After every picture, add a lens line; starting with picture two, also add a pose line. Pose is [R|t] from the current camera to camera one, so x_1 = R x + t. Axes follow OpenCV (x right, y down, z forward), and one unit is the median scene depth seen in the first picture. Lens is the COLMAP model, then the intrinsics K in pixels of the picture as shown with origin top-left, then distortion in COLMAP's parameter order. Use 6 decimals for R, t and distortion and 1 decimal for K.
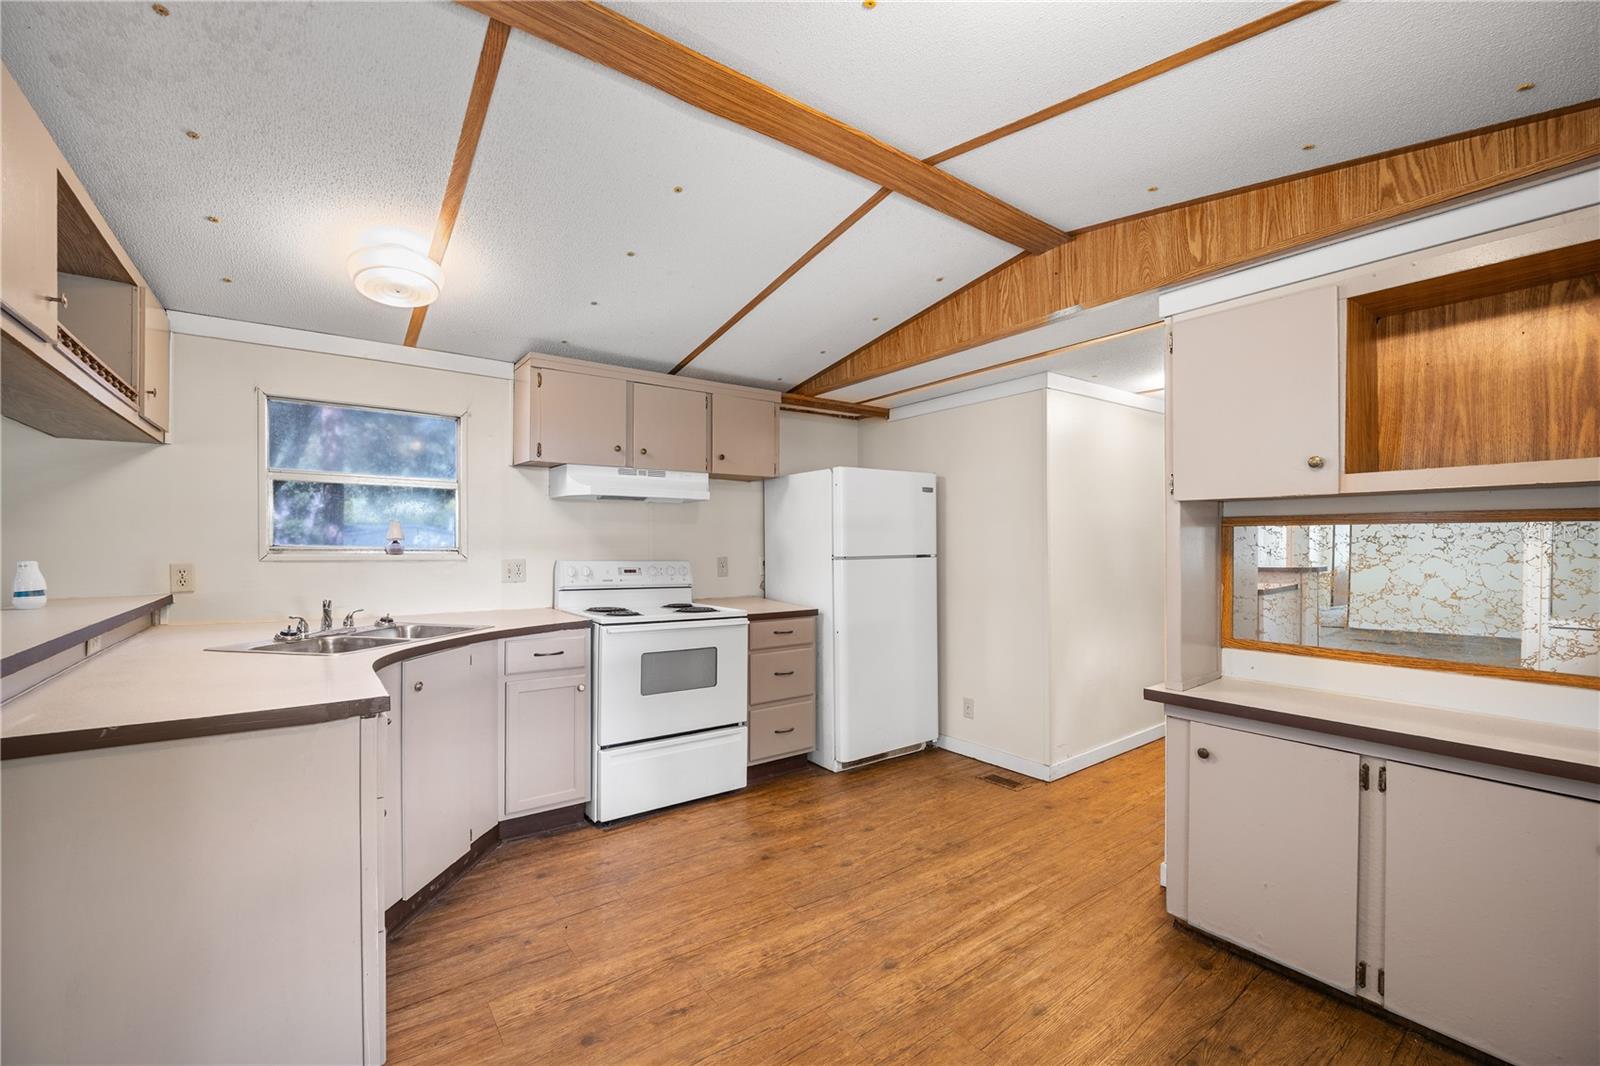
lens RADIAL K [[658.6, 0, 792.2], [0, 658.6, 543.5], [0, 0, 1]] dist [-0.011042, 0.000094]
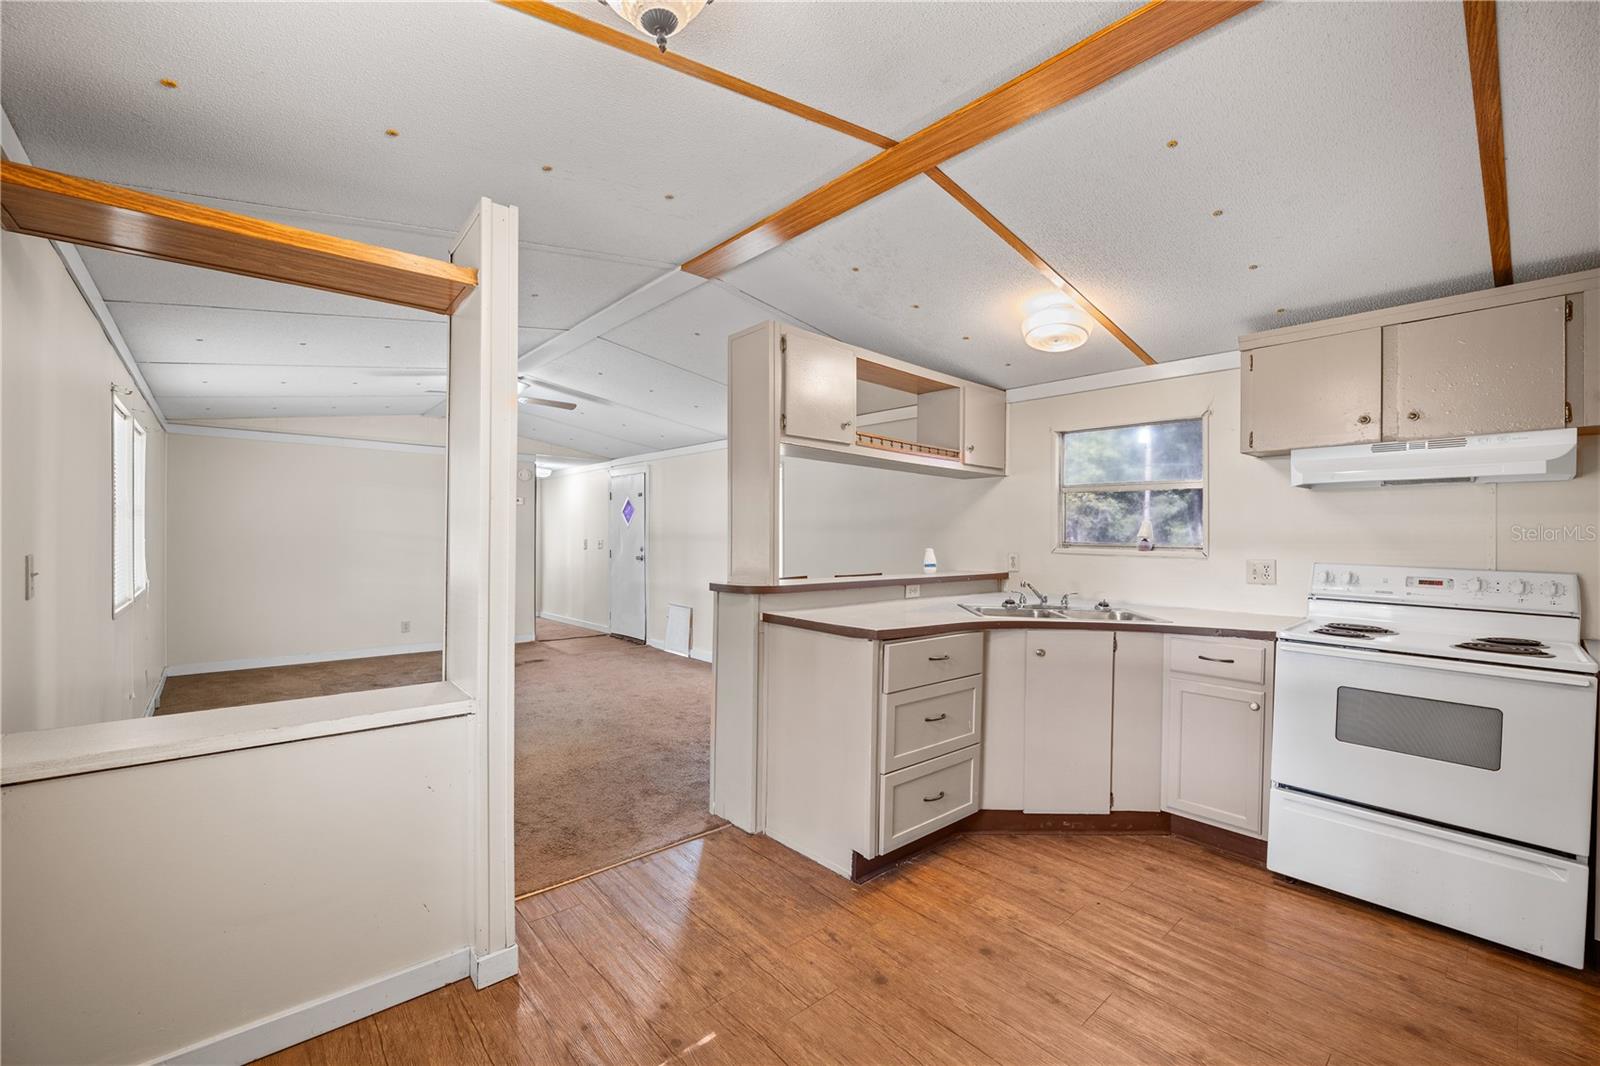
lens RADIAL K [[653.8, 0, 791.4], [0, 653.8, 540.8], [0, 0, 1]] dist [-0.011783, 0.000794]
pose [[0.095410, 0.005307, -0.995424, 0.496715], [-0.010205, 0.999938, 0.004353, 0.000910], [0.995386, 0.009743, 0.095458, 0.307671]]
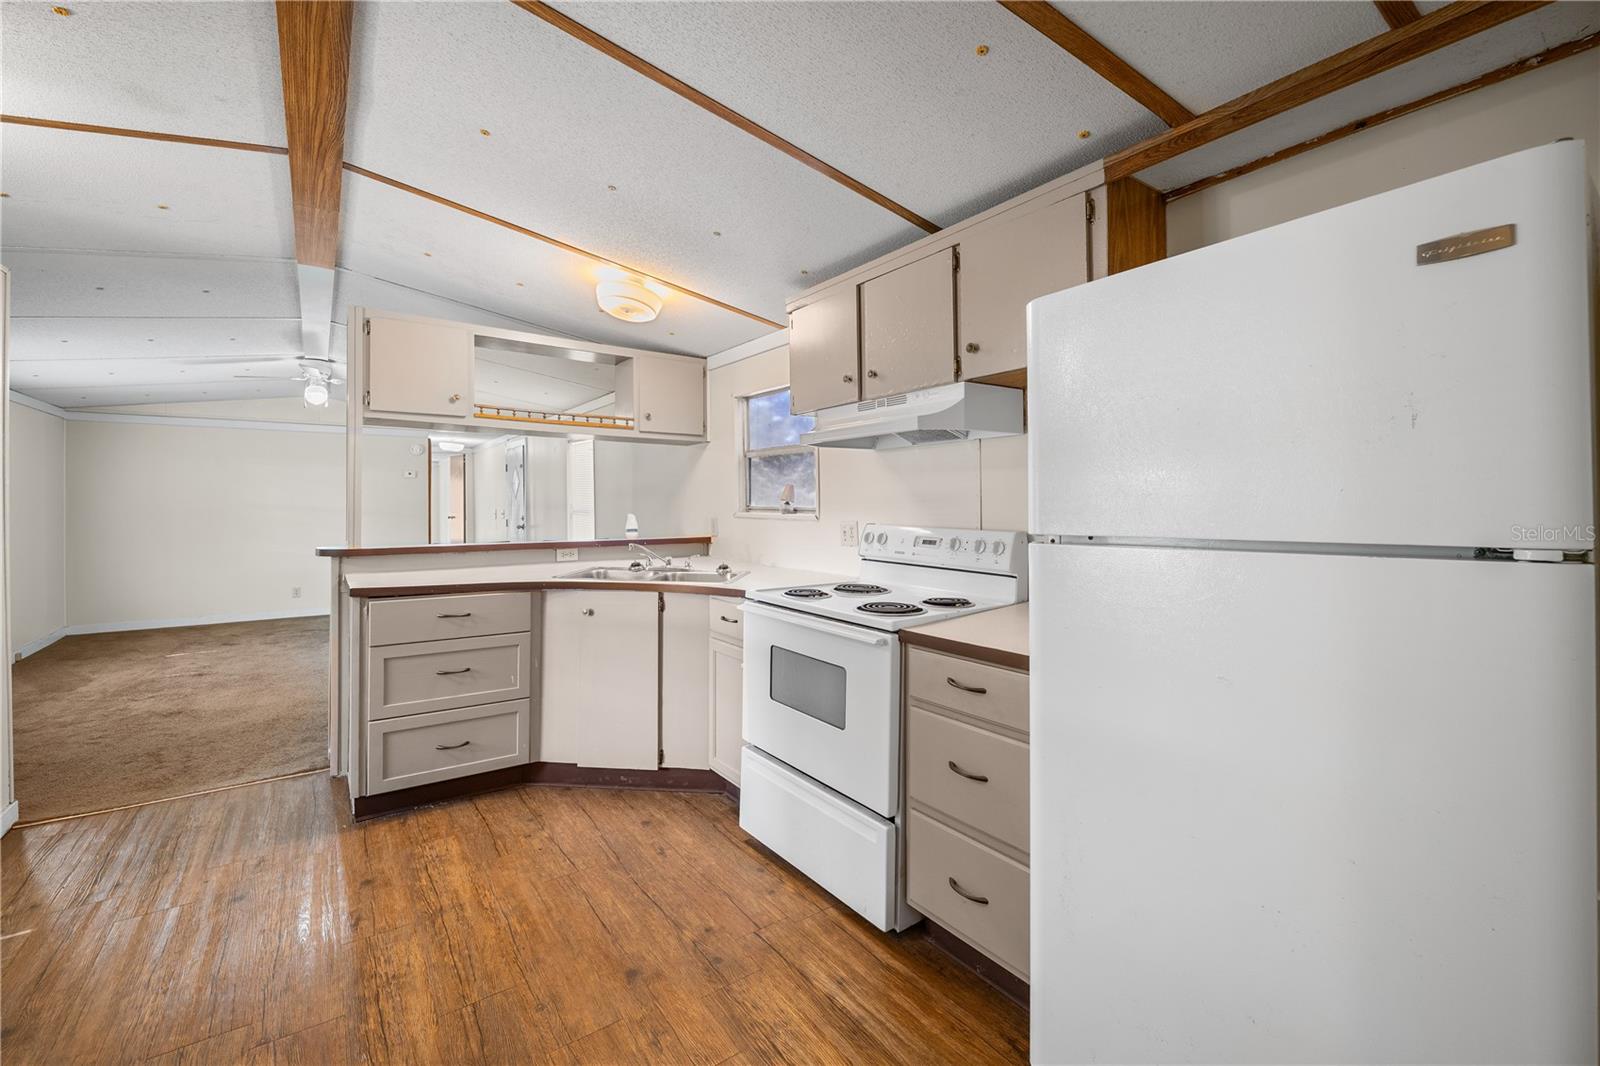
lens RADIAL K [[664.3, 0, 790.2], [0, 664.3, 503.8], [0, 0, 1]] dist [-0.011933, -0.000183]
pose [[-0.006471, -0.004254, -0.999970, 0.593267], [0.001847, 0.999989, -0.004266, 0.005025], [0.999977, -0.001875, -0.006463, 1.097242]]
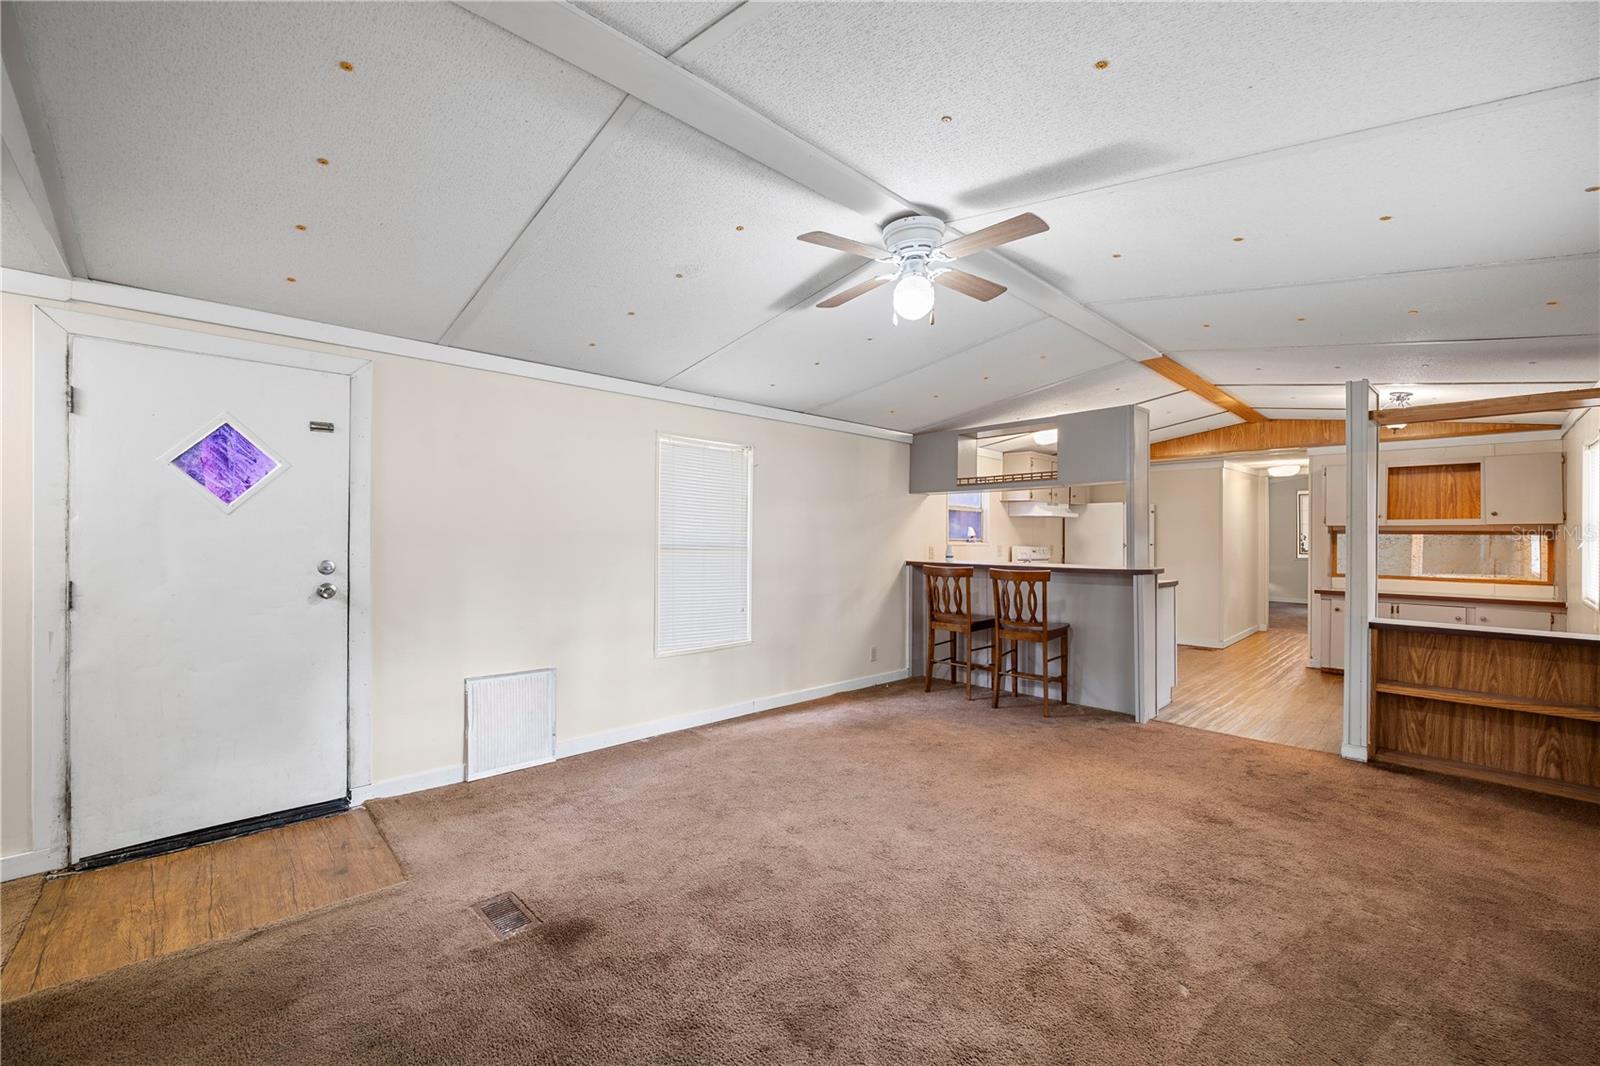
lens RADIAL K [[649.0, 0, 794.3], [0, 649.0, 534.4], [0, 0, 1]] dist [-0.013069, 0.000193]
pose [[0.991098, 0.006964, 0.132955, -1.588024], [-0.006946, 0.999976, -0.000598, -0.005413], [-0.132956, -0.000331, 0.991122, -1.133727]]
